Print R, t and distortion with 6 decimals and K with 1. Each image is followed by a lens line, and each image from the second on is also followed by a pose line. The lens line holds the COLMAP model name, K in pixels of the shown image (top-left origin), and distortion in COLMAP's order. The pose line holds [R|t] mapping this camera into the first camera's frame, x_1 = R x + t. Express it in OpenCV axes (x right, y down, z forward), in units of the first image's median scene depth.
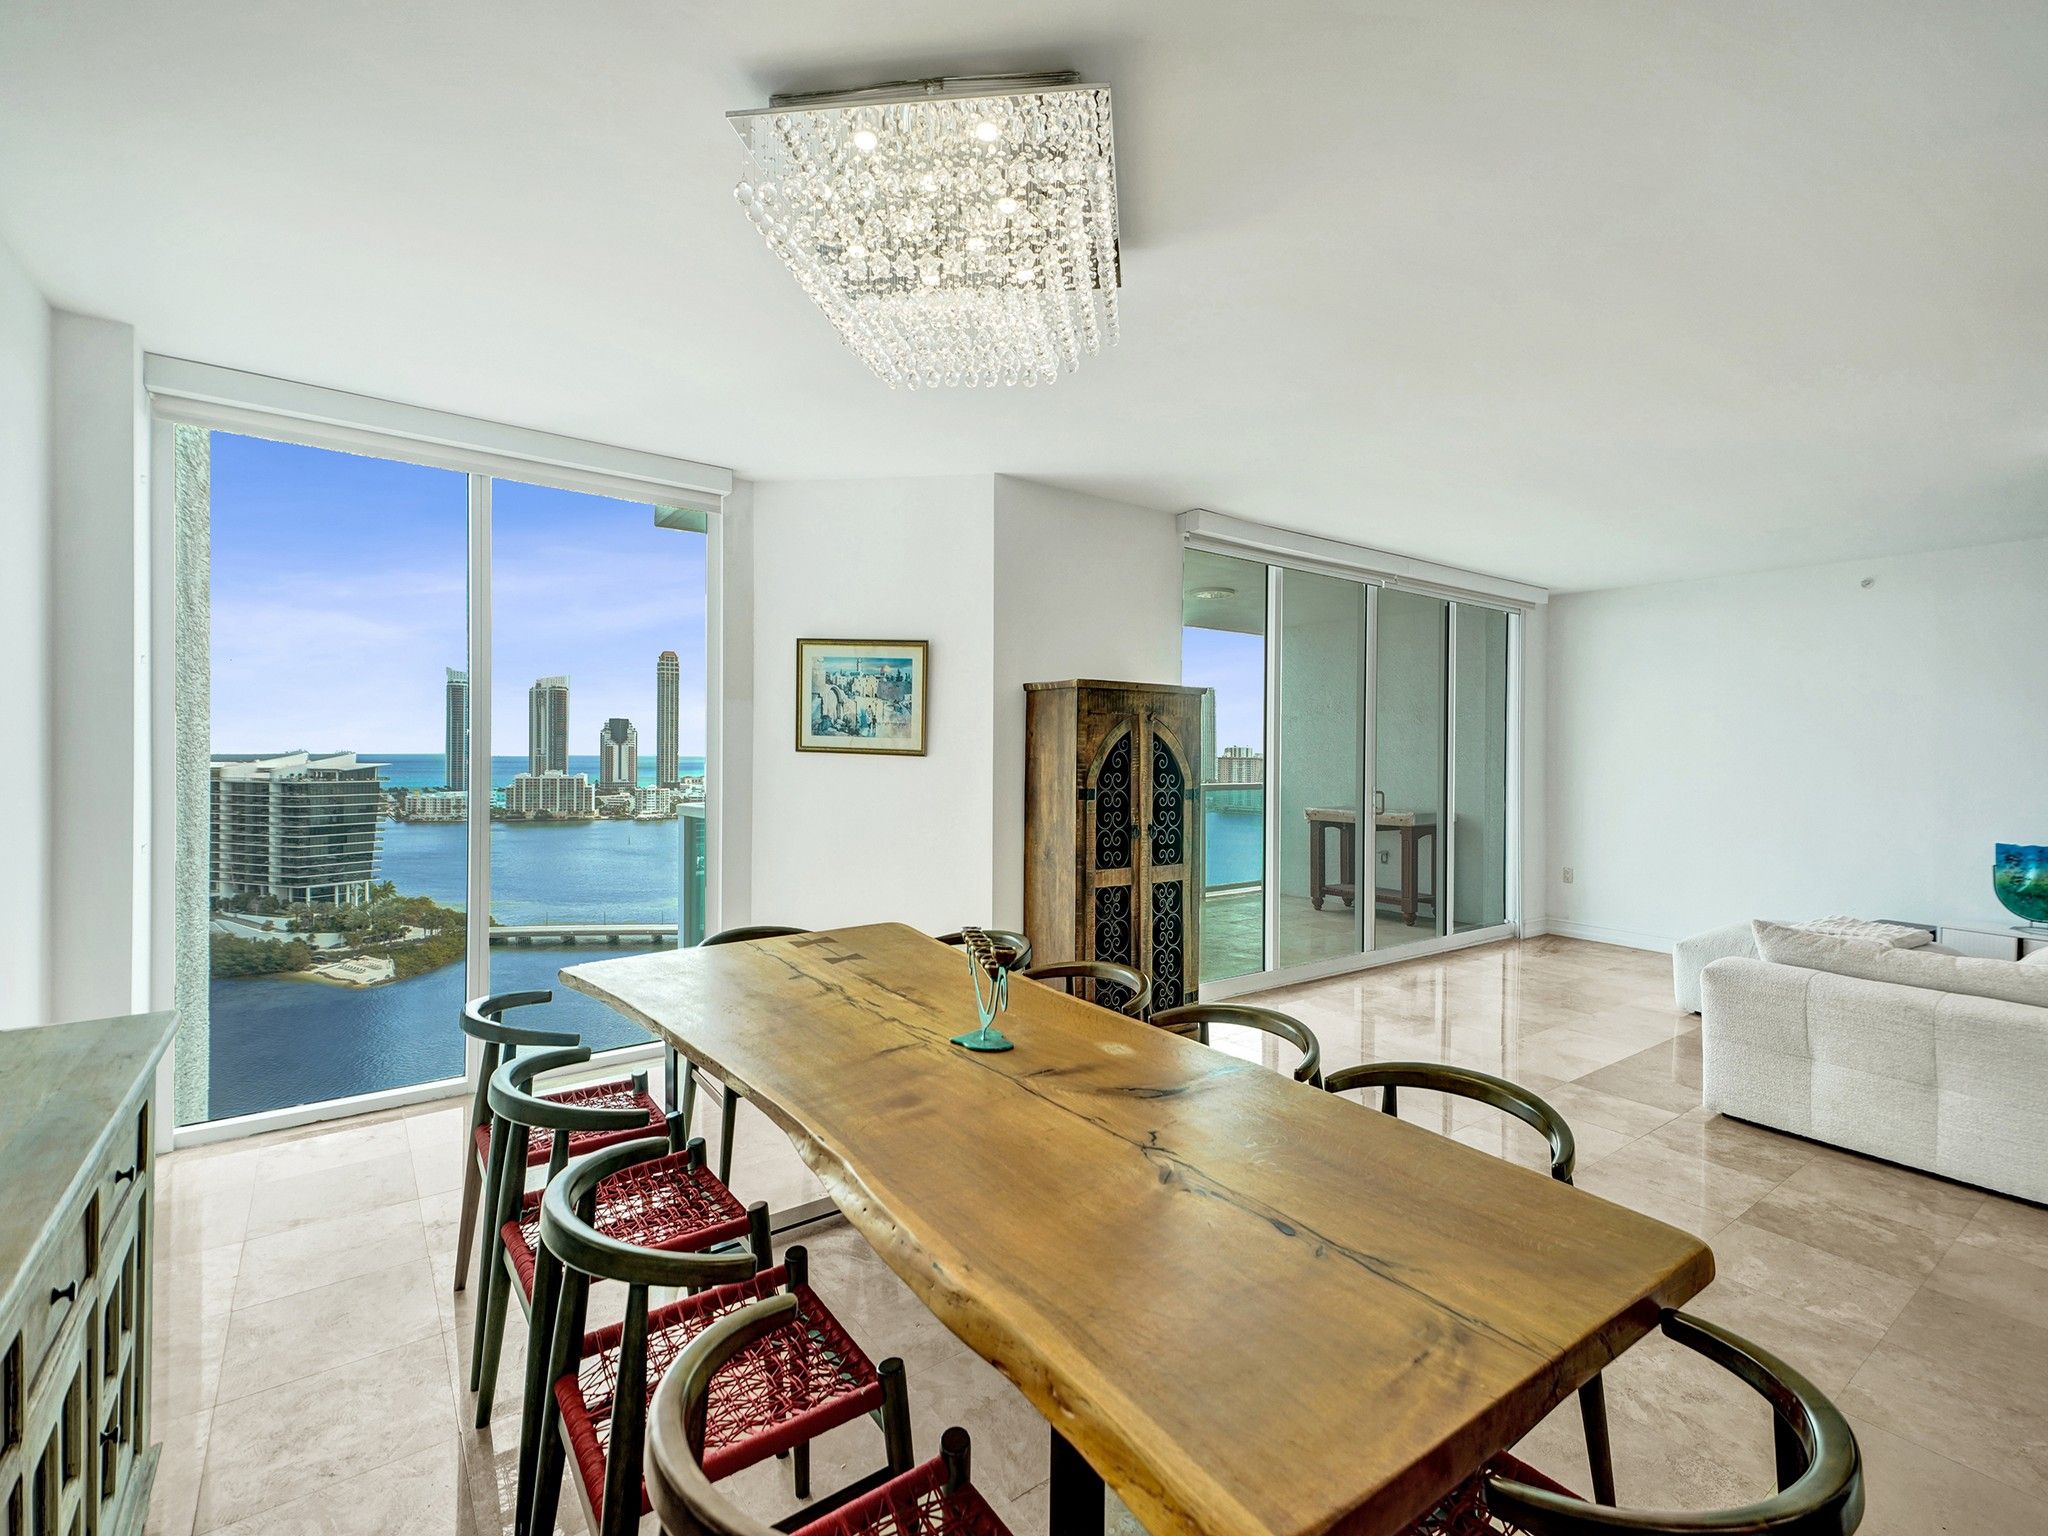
lens RADIAL K [[910.0, 0, 1020.0], [0, 910.0, 769.9], [0, 0, 1]] dist [0.054394, -0.018106]
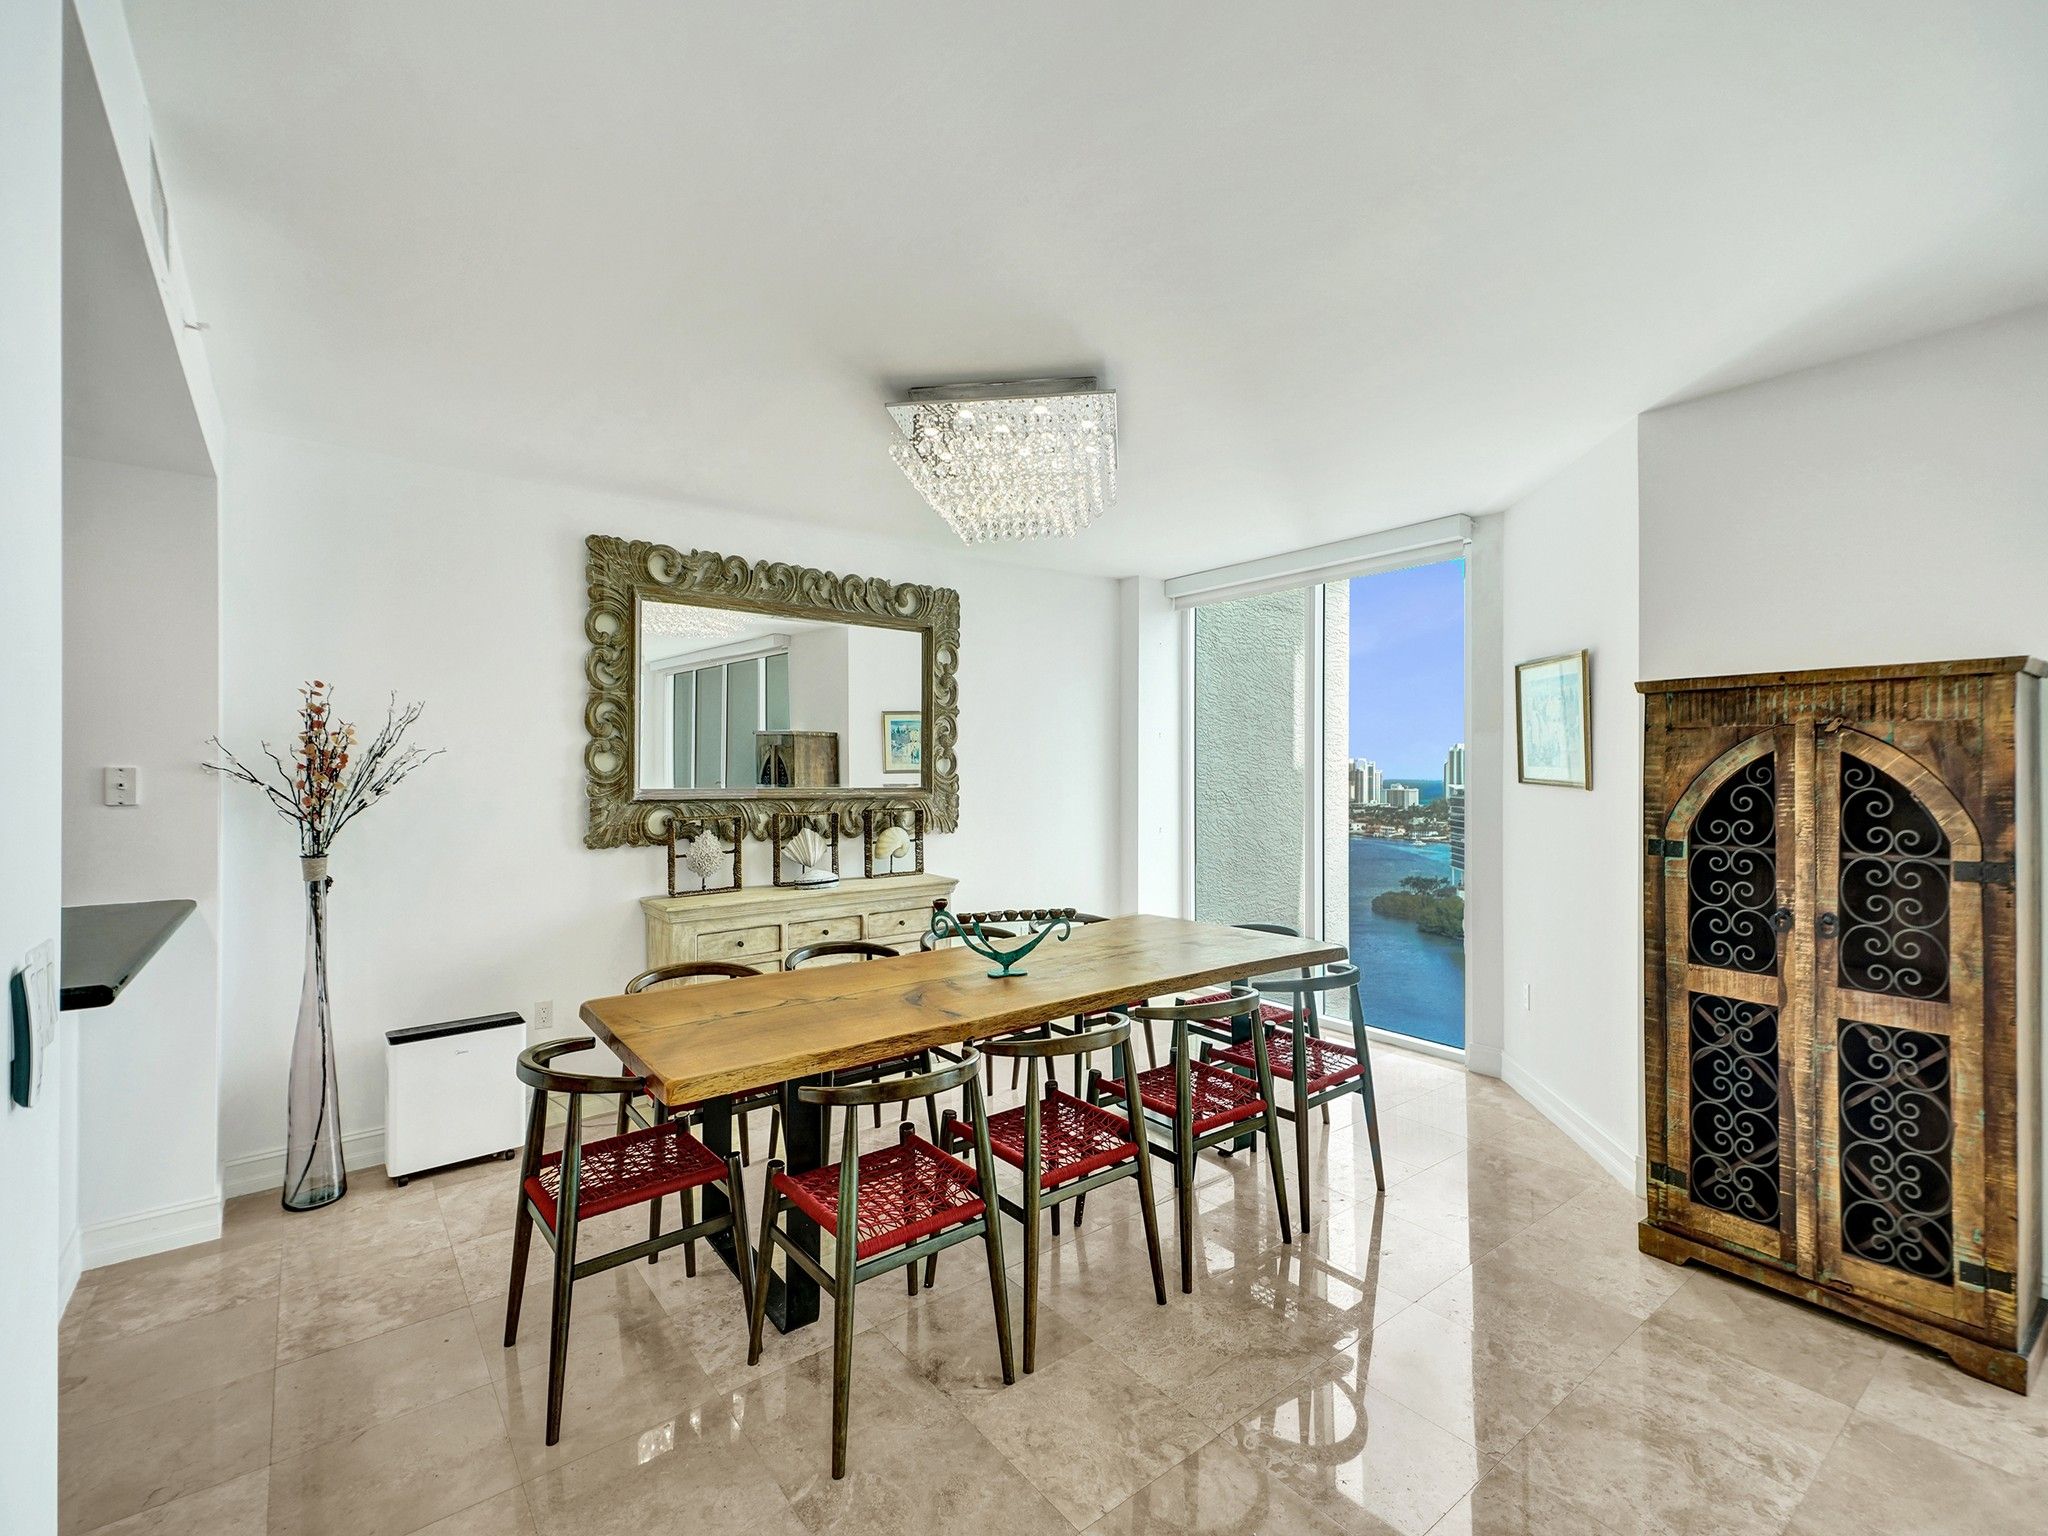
lens RADIAL K [[910.0, 0, 1020.0], [0, 910.0, 769.9], [0, 0, 1]] dist [0.054394, -0.018106]
pose [[0.025842, -0.007416, -0.999639, 0.730551], [-0.018543, 0.999797, -0.007897, -0.016630], [0.999494, 0.018741, 0.025699, 0.476694]]
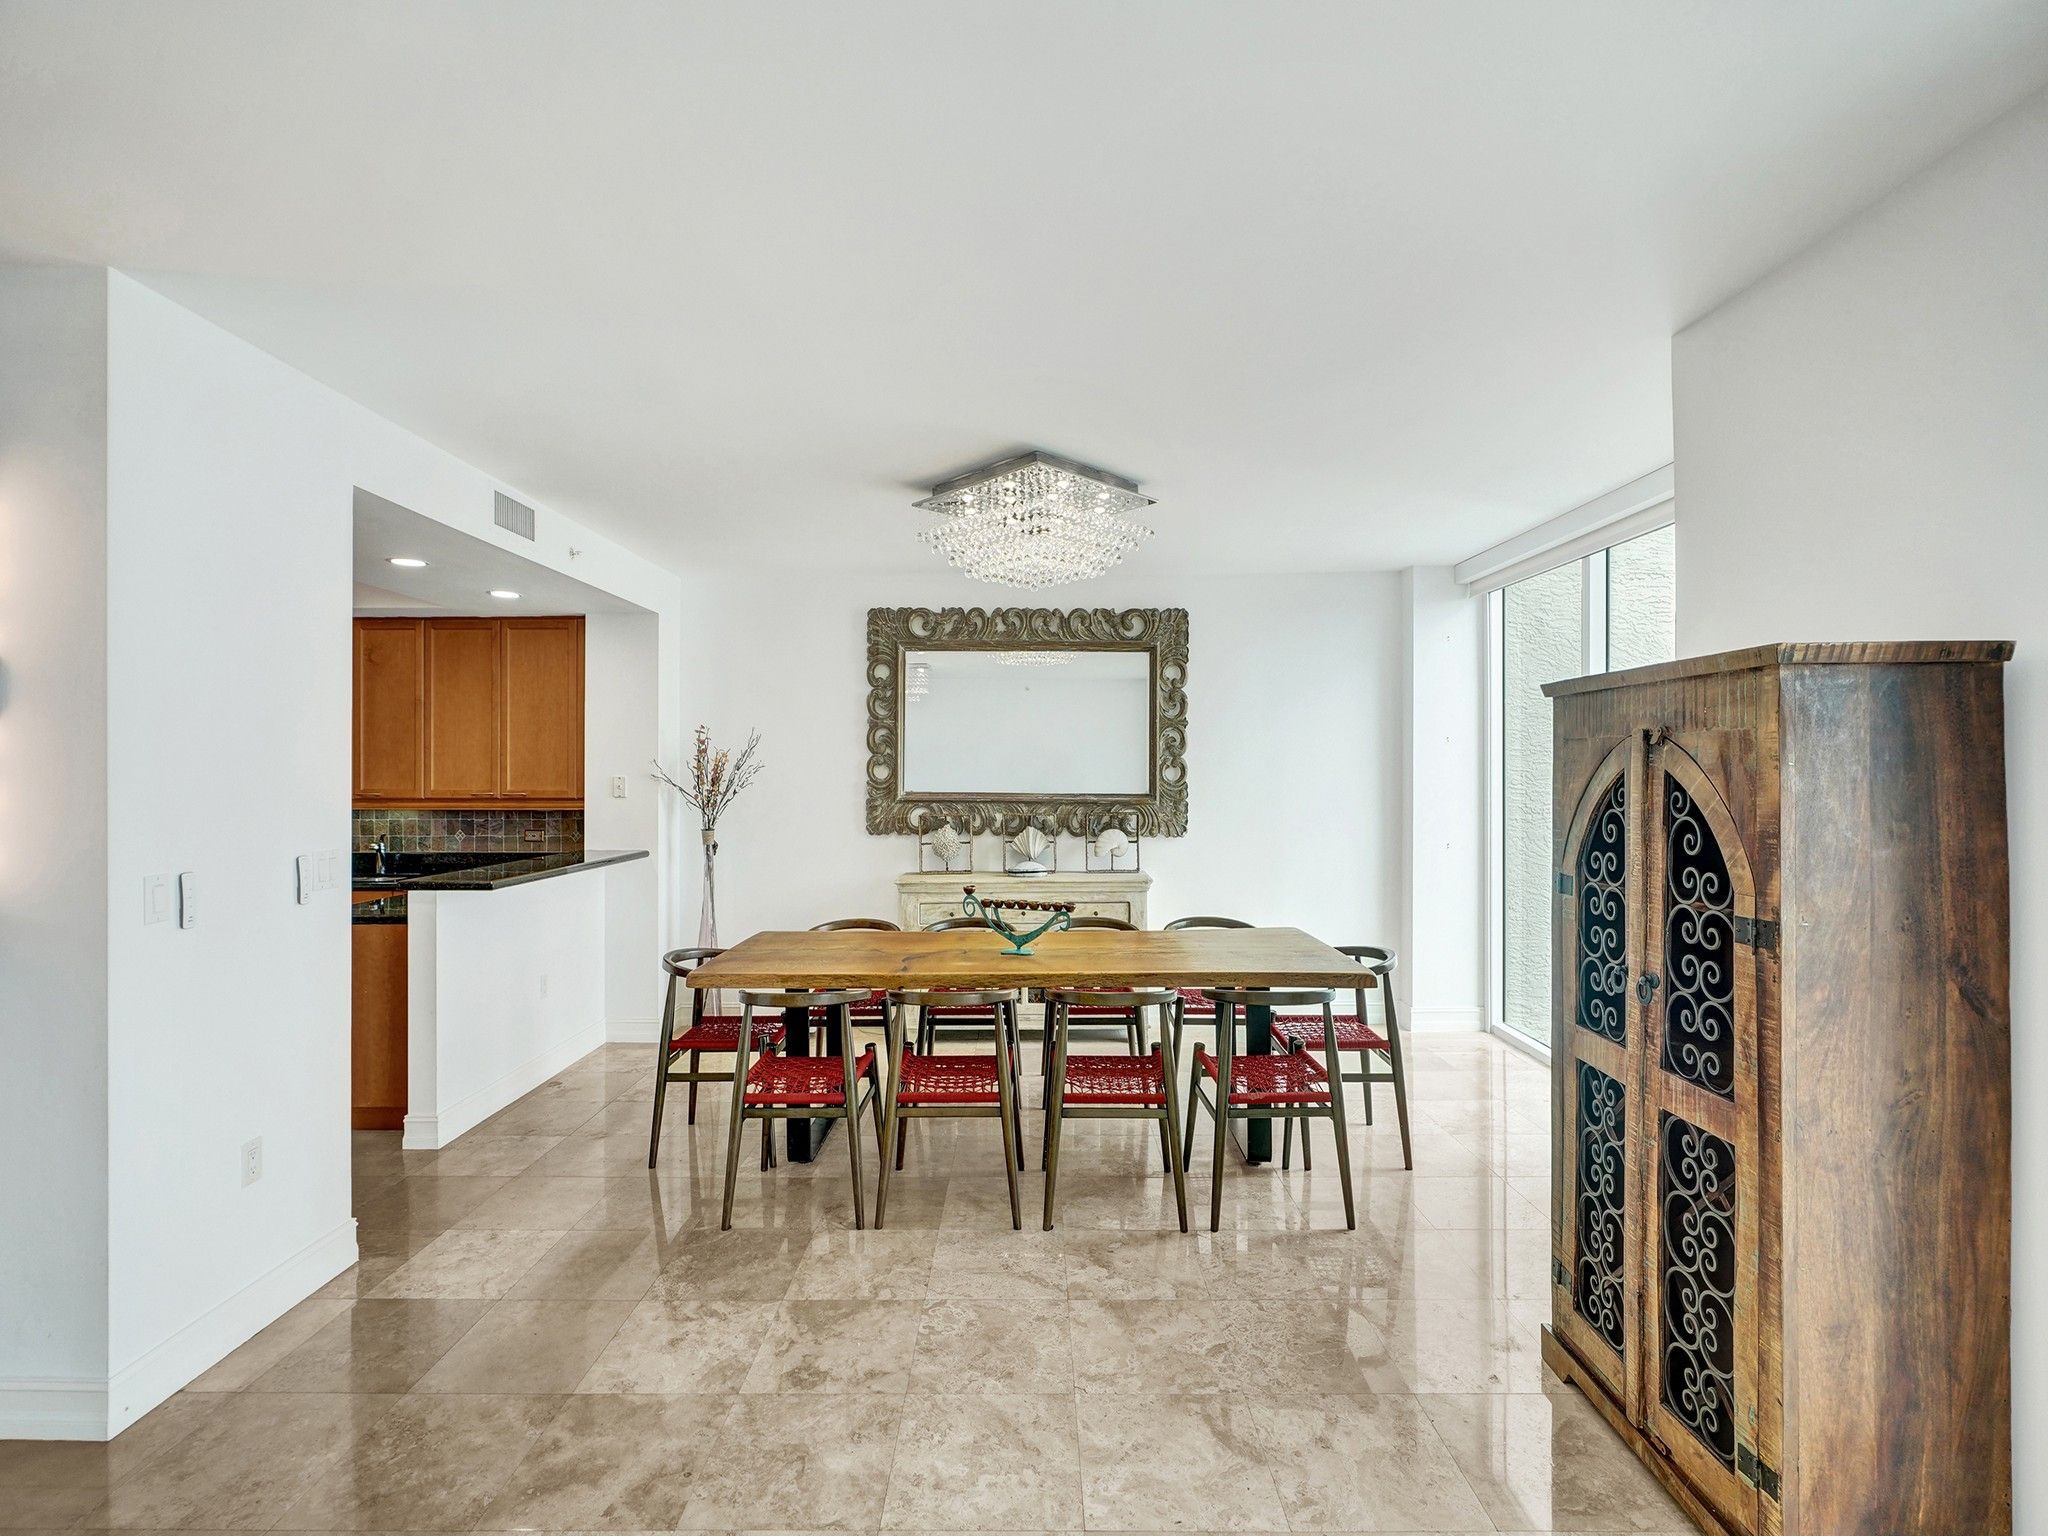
lens RADIAL K [[937.0, 0, 1018.6], [0, 937.0, 764.1], [0, 0, 1]] dist [-0.005404, 0.000234]
pose [[-0.599878, -0.011385, -0.800010, 0.716269], [-0.018893, 0.999822, -0.000062, -0.039392], [0.799868, 0.015078, -0.599986, 1.034895]]
